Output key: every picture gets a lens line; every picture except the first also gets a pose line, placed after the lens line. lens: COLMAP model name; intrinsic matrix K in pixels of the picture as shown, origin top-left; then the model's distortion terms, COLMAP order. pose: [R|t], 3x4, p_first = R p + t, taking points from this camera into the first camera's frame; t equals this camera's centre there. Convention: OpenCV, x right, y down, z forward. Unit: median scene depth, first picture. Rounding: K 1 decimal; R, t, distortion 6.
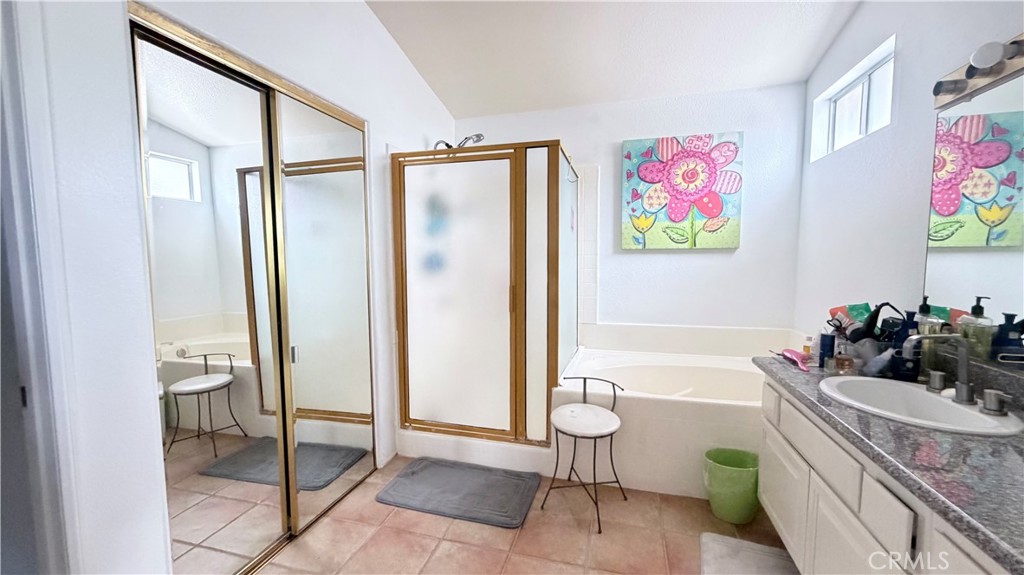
lens RADIAL K [[409.2, 0, 512.1], [0, 409.2, 289.5], [0, 0, 1]] dist [-0.000957, 0.000157]
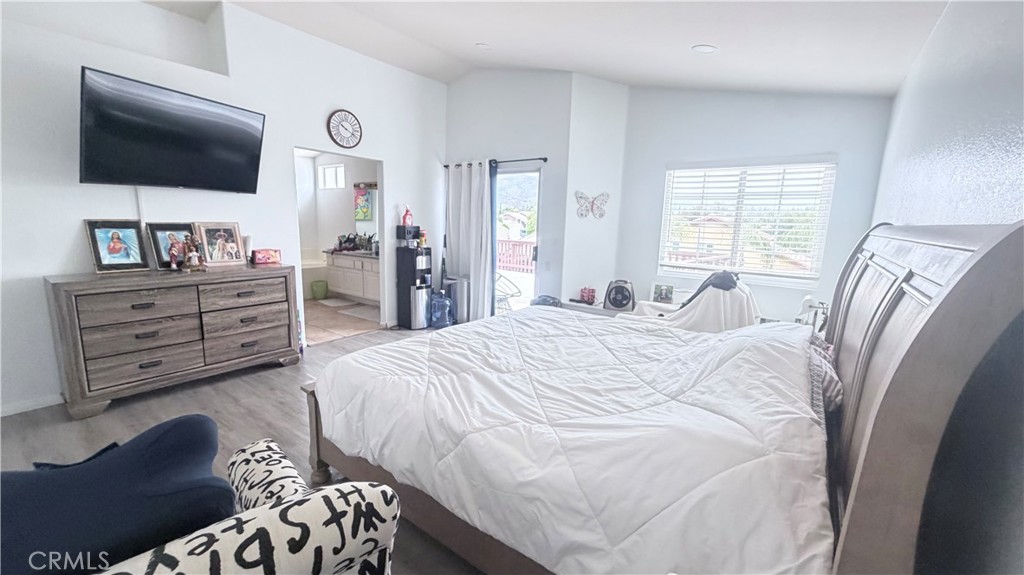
lens RADIAL K [[409.2, 0, 512.3], [0, 409.2, 290.3], [0, 0, 1]] dist [-0.000957, 0.000157]
pose [[0.355952, -0.145031, 0.923182, -2.117061], [0.045984, 0.989405, 0.137704, 0.088605], [-0.933372, -0.006564, 0.358850, -1.786441]]
